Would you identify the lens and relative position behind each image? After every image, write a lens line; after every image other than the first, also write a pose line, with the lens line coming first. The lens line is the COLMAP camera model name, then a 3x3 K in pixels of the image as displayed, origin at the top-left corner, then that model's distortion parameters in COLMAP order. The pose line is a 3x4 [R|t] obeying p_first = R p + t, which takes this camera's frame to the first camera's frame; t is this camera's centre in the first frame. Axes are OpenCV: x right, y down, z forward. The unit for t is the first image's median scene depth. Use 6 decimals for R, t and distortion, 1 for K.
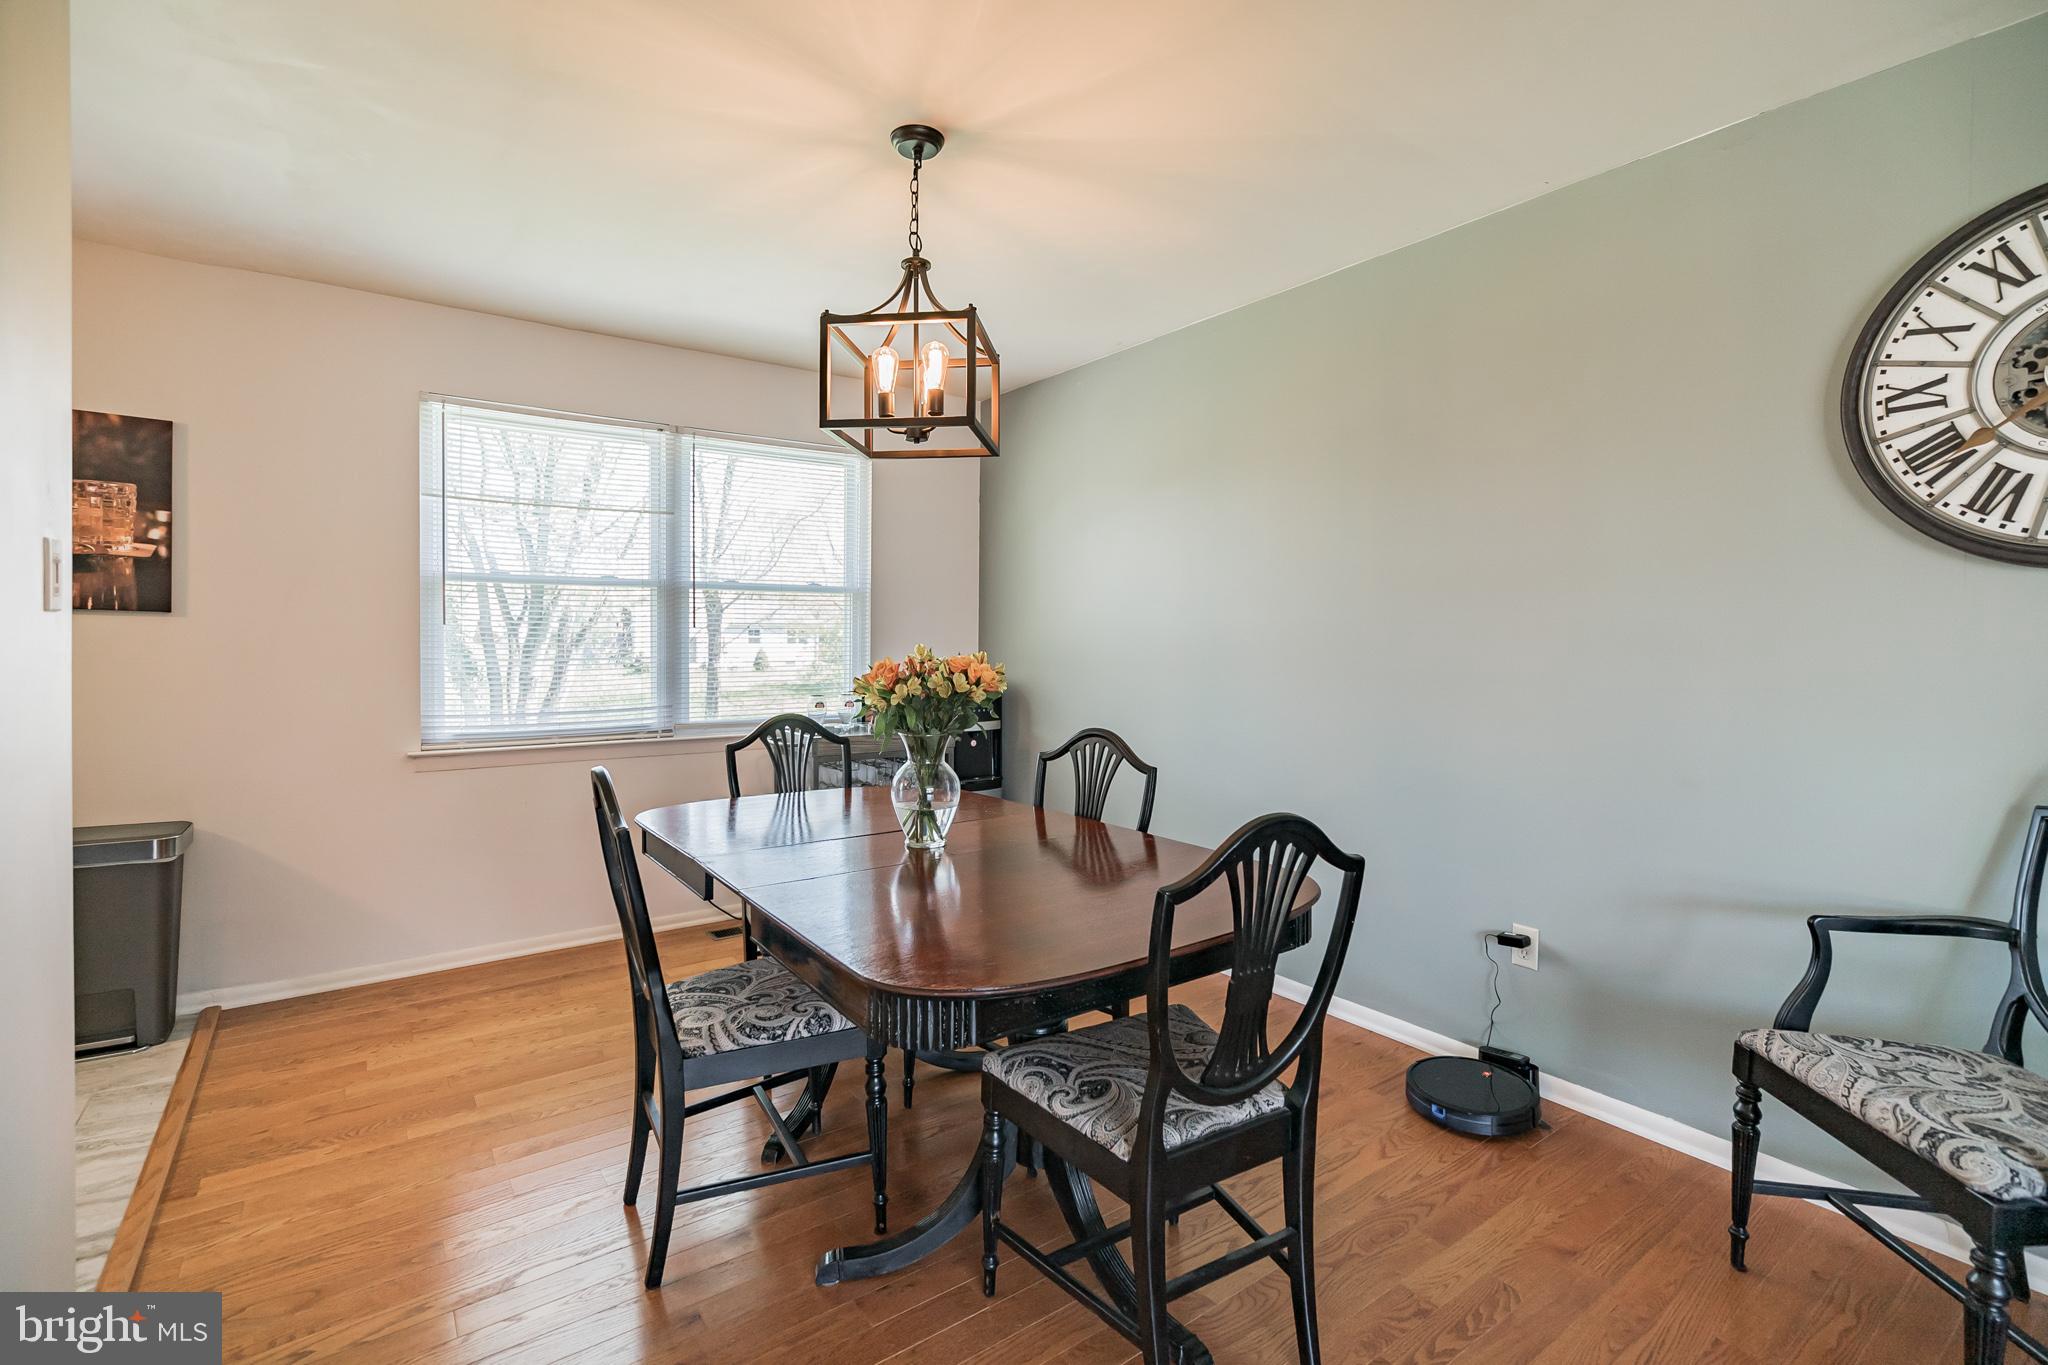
lens RADIAL K [[943.0, 0, 1020.0], [0, 943.0, 652.4], [0, 0, 1]] dist [0.001999, 0.000271]
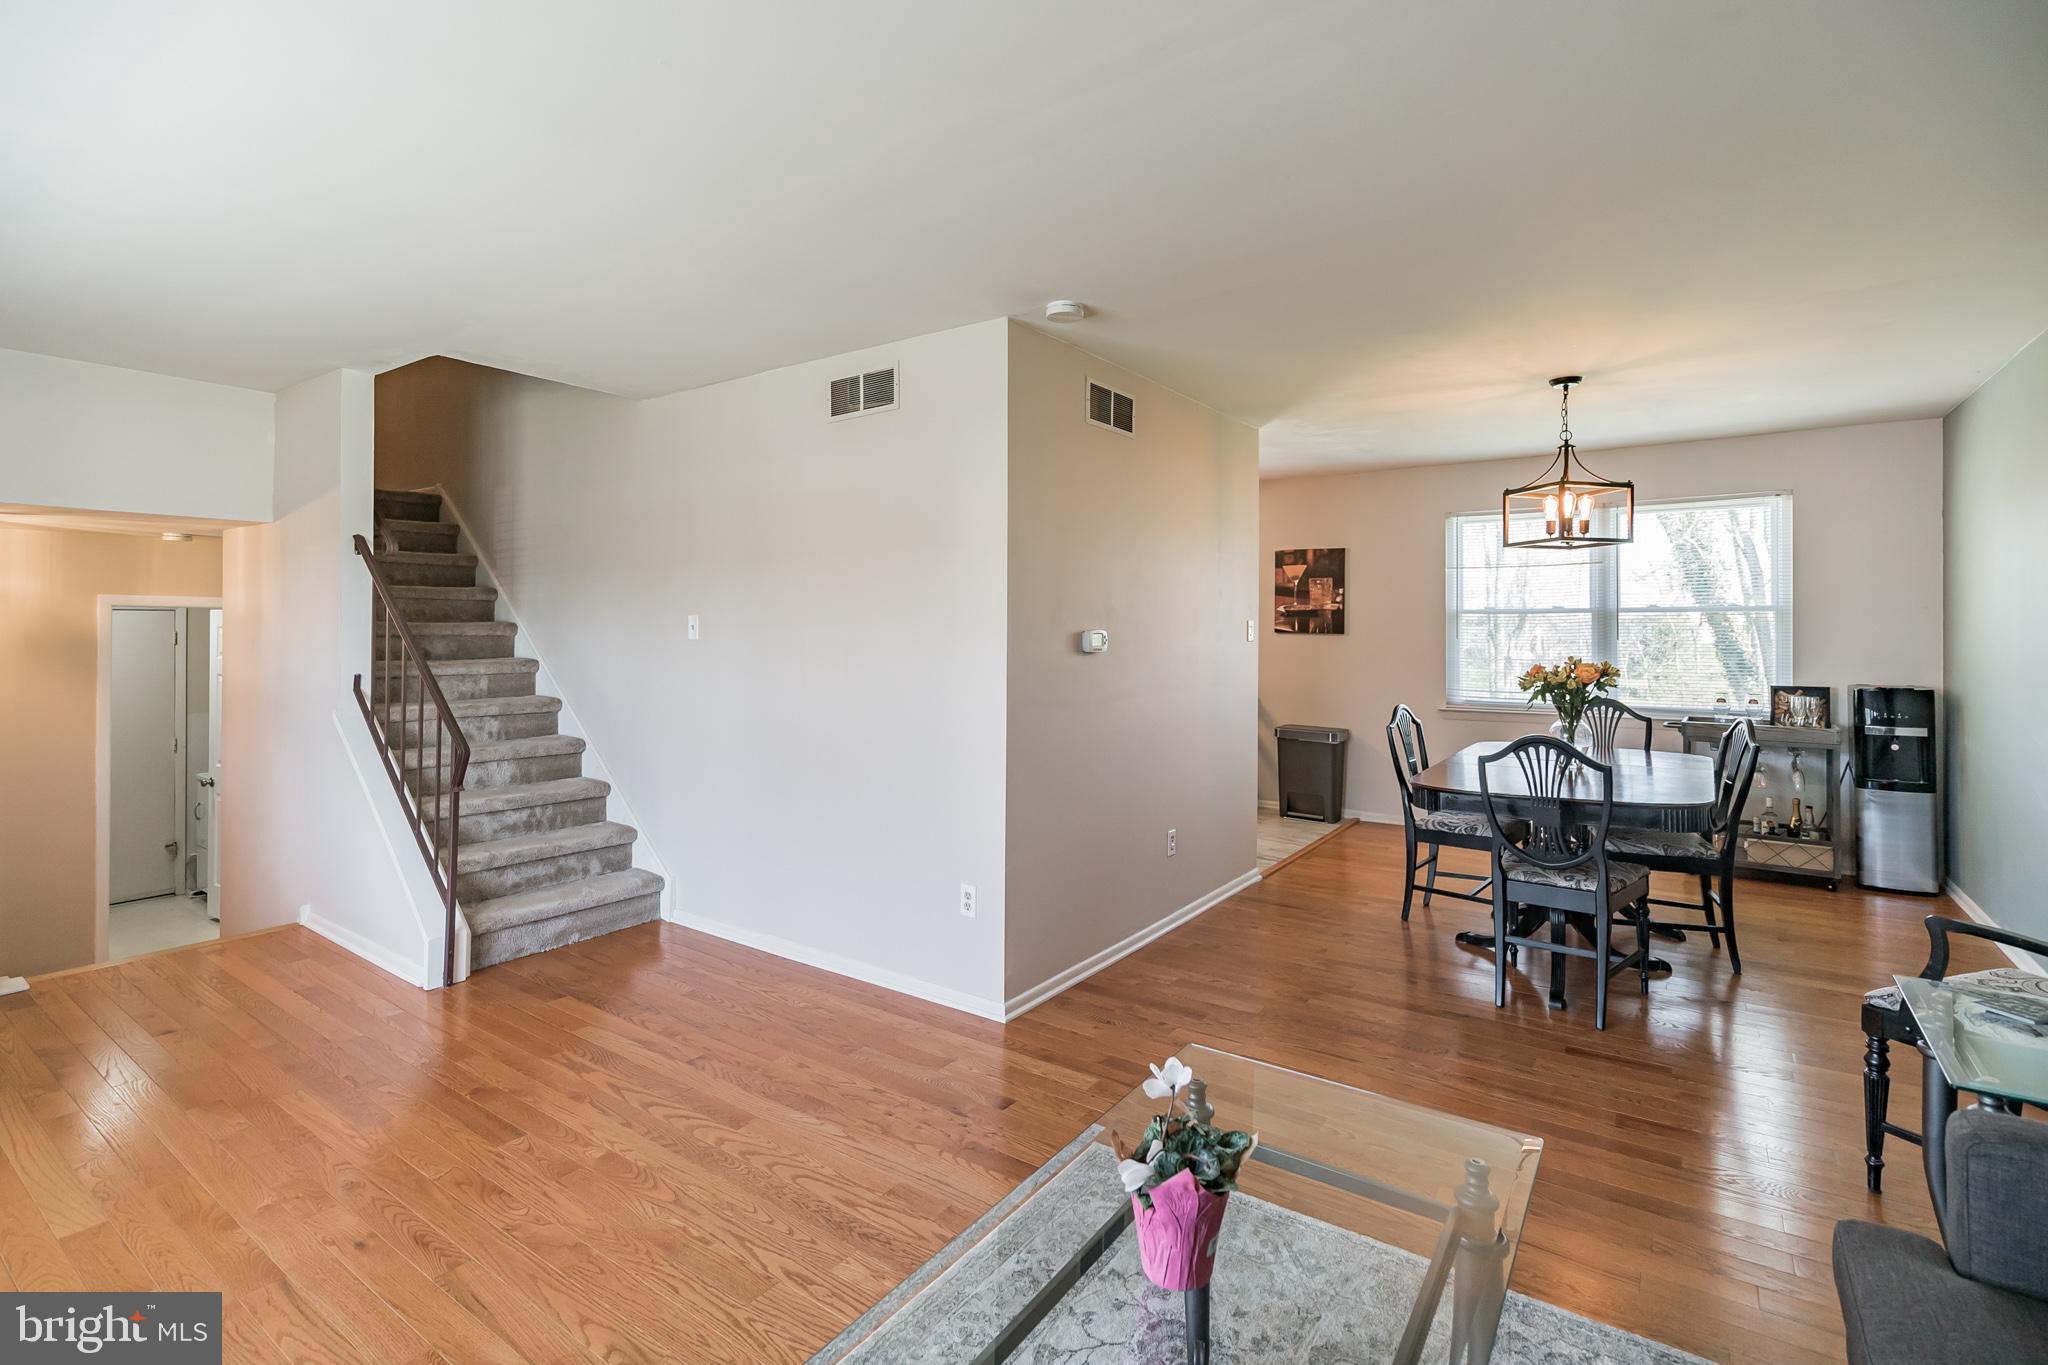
lens RADIAL K [[943.0, 0, 1020.0], [0, 943.0, 652.4], [0, 0, 1]] dist [0.001999, 0.000271]
pose [[0.324467, 0.016745, -0.945749, 0.944795], [-0.014202, 0.999817, 0.012830, -0.016669], [0.945790, 0.009269, 0.324645, -0.434639]]
